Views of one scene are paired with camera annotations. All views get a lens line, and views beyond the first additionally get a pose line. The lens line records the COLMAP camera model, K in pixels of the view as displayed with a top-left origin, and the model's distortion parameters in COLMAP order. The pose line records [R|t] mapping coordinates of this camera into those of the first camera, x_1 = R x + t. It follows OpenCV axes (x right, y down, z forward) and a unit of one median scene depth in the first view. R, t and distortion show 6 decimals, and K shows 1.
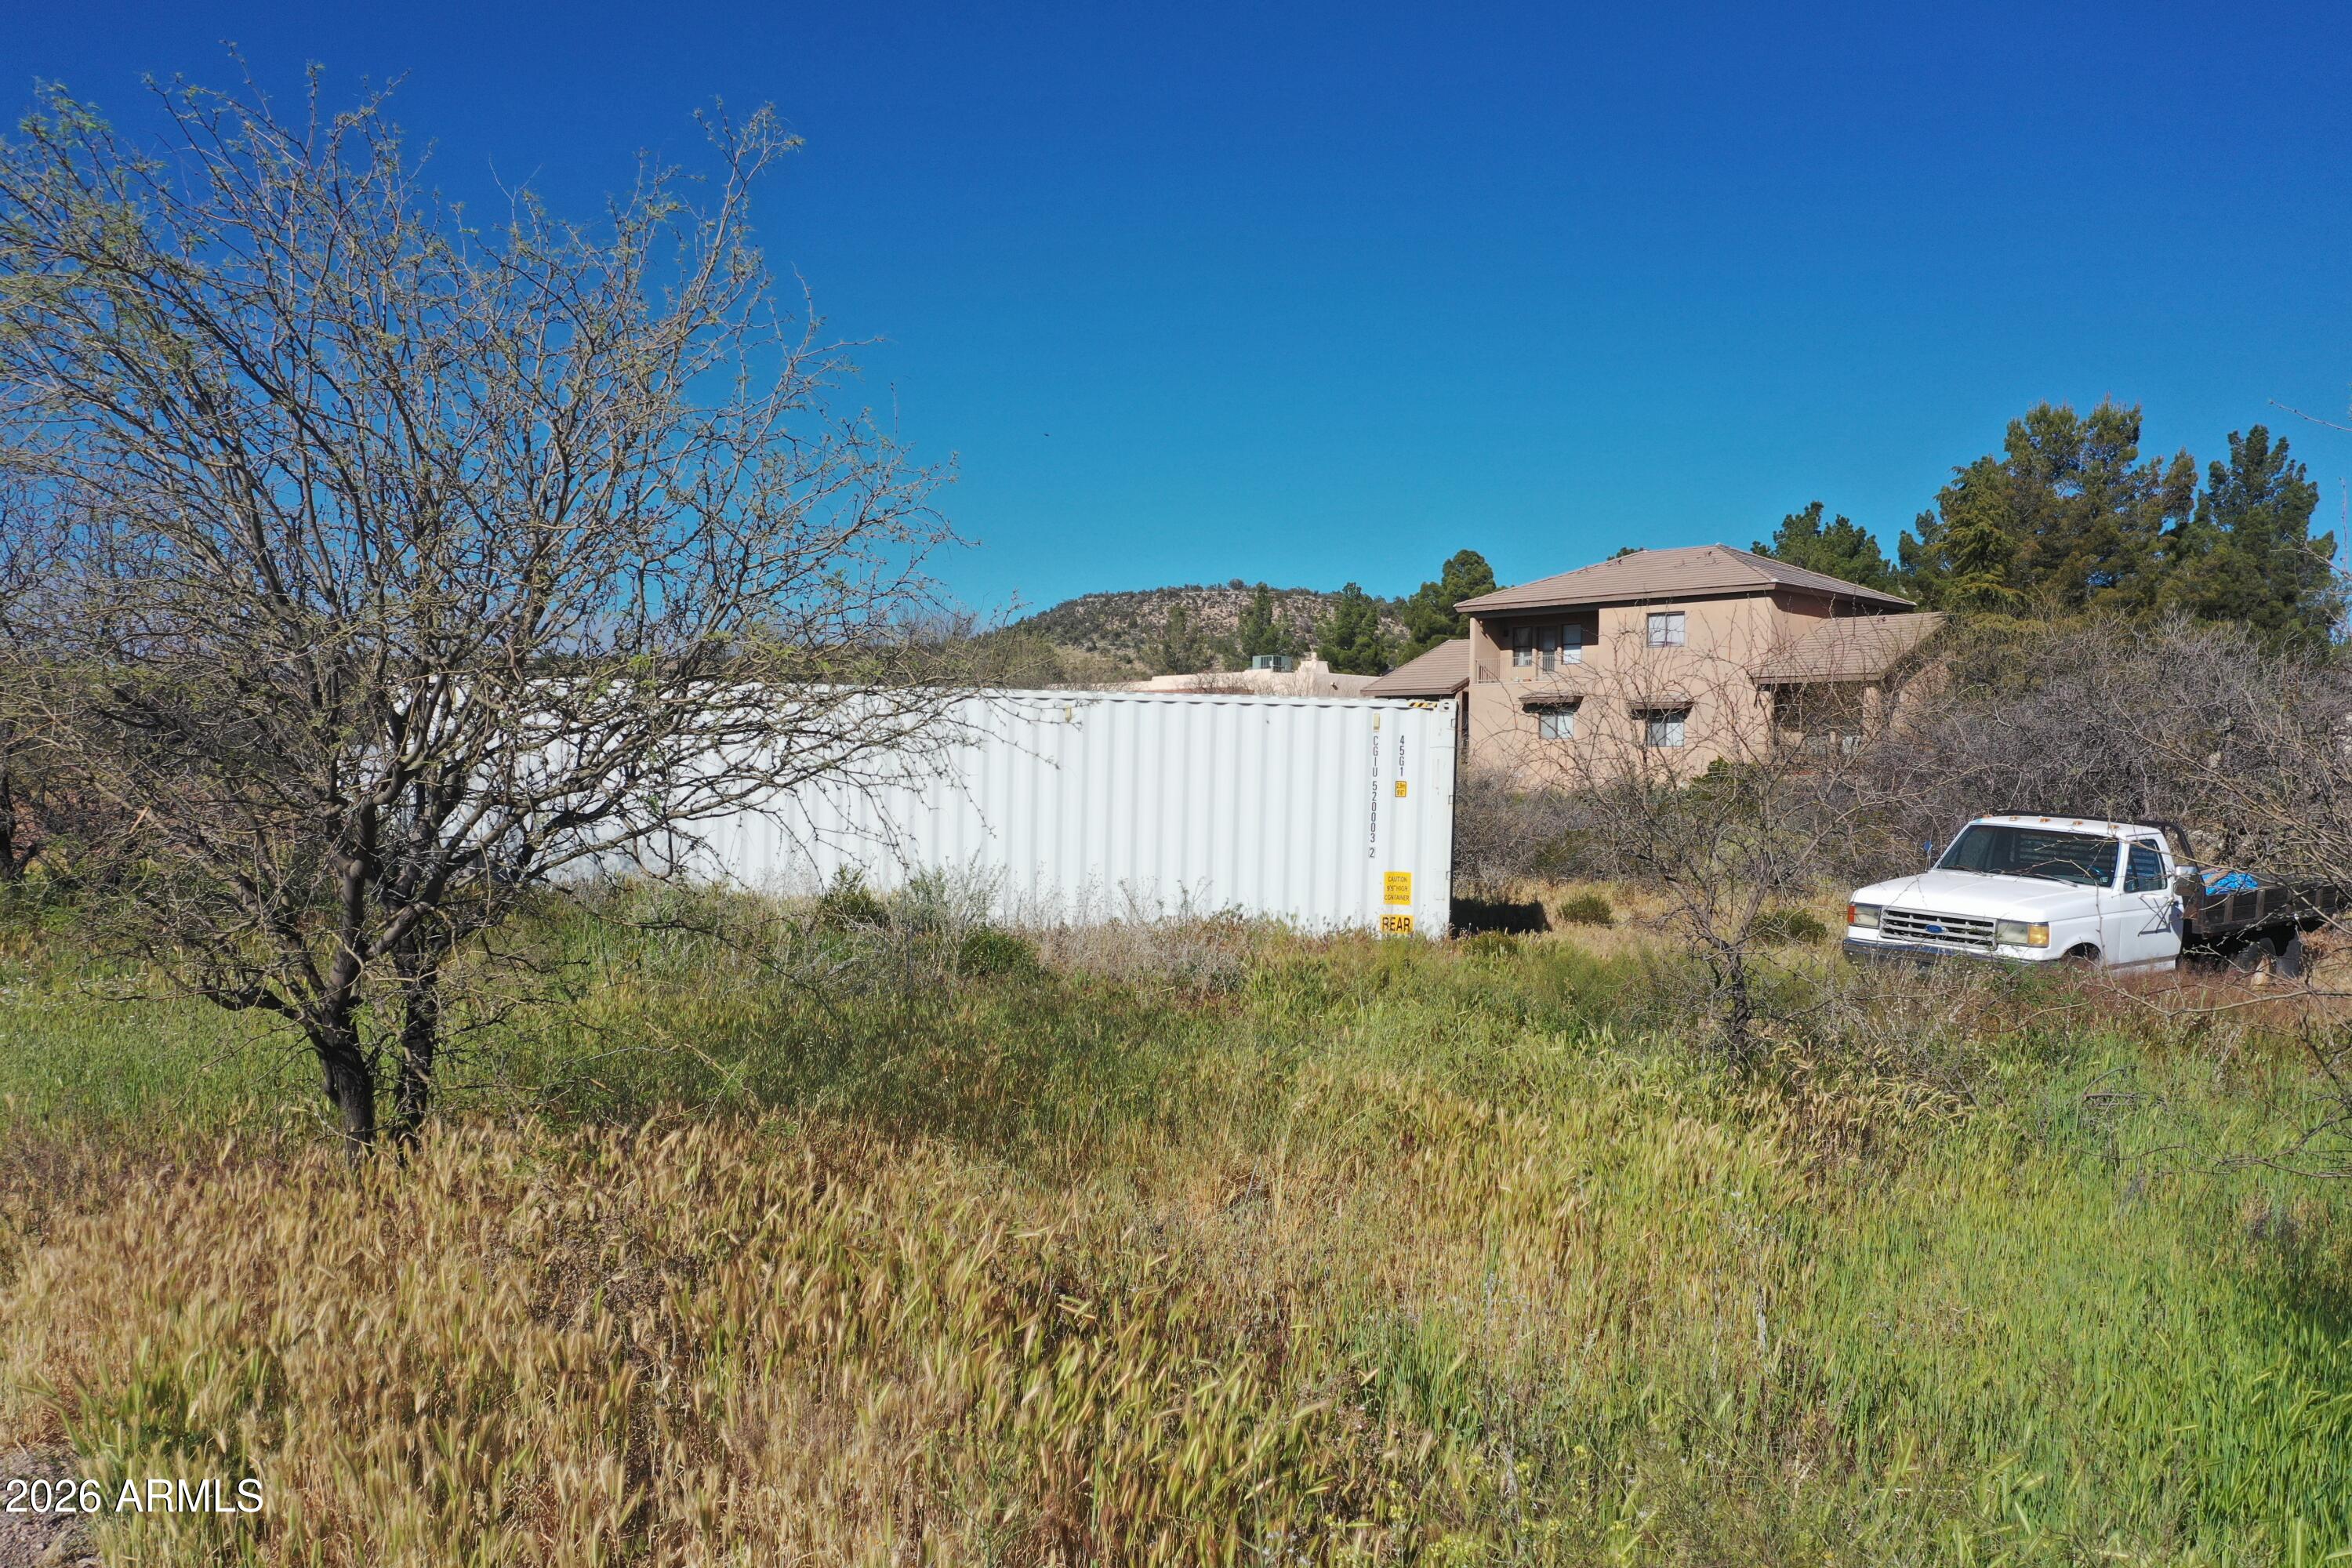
lens RADIAL K [[1896.6, 0, 1181.6], [0, 1896.6, 742.9], [0, 0, 1]] dist [0.009985, -0.002698]
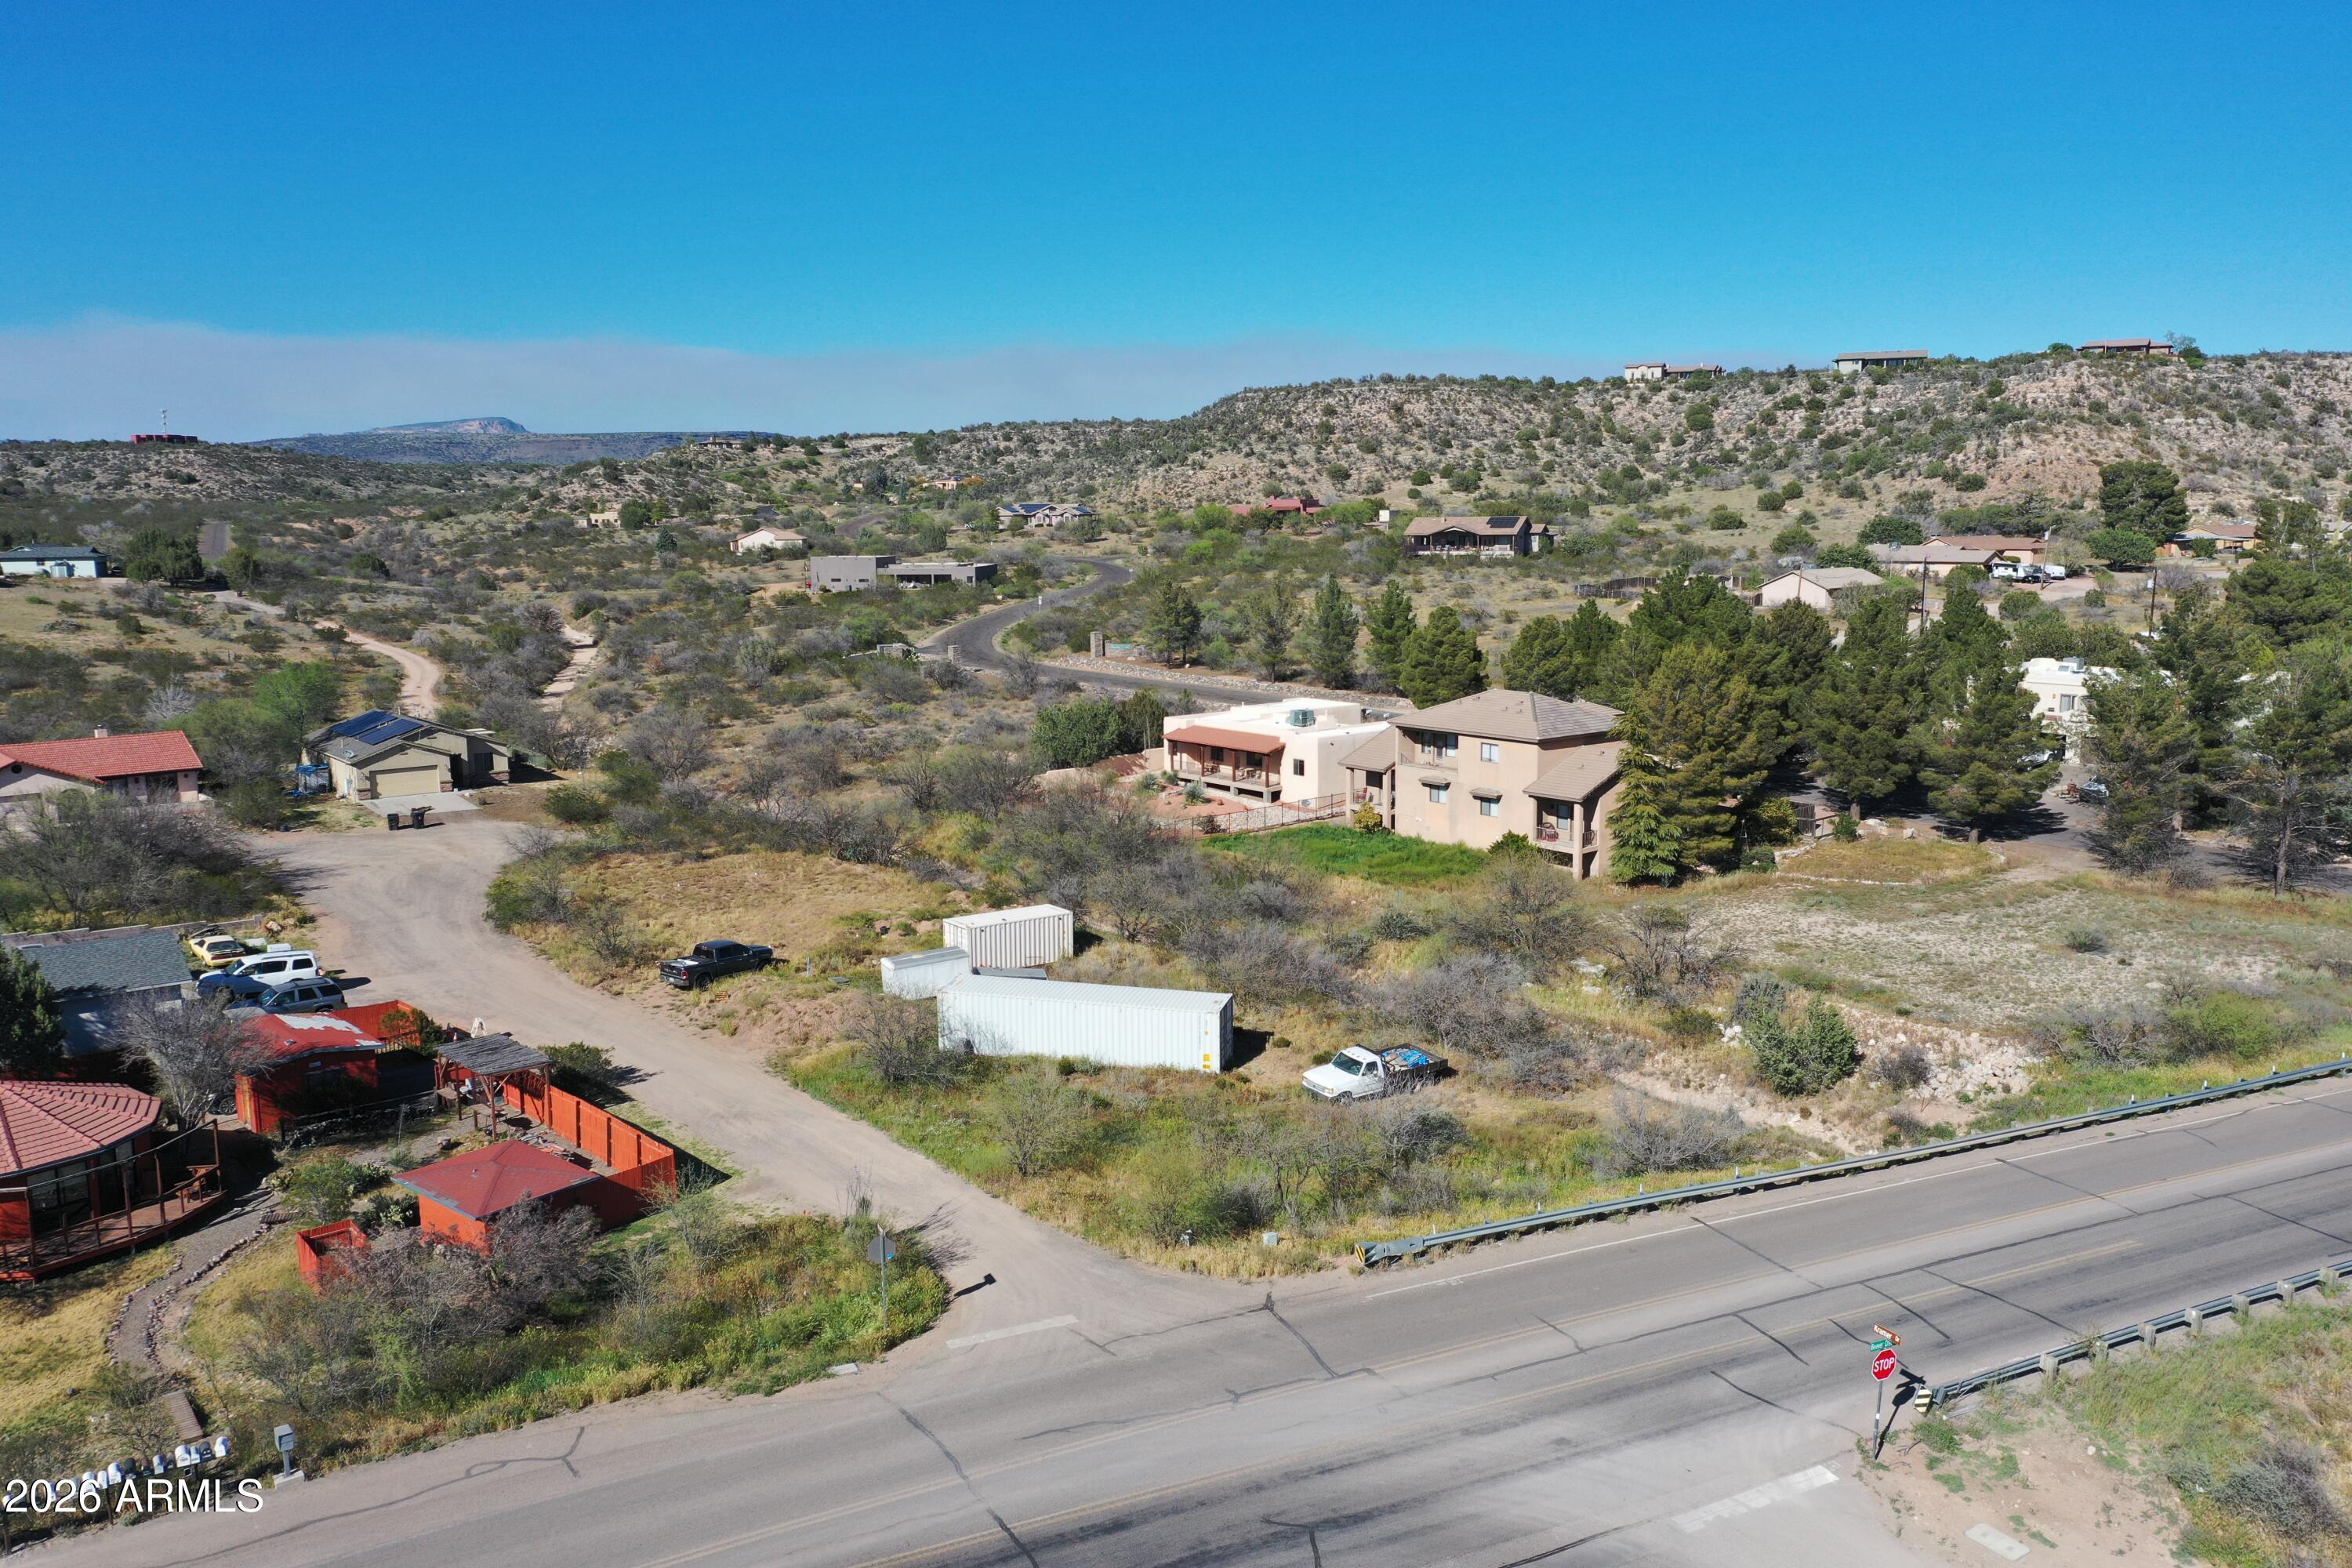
lens RADIAL K [[1896.6, 0, 1181.6], [0, 1896.6, 742.9], [0, 0, 1]] dist [0.009985, -0.002698]
pose [[0.995282, -0.010896, -0.096407, 0.016757], [0.024886, 0.989101, 0.145123, -0.042561], [0.093775, -0.146838, 0.984706, -0.103361]]
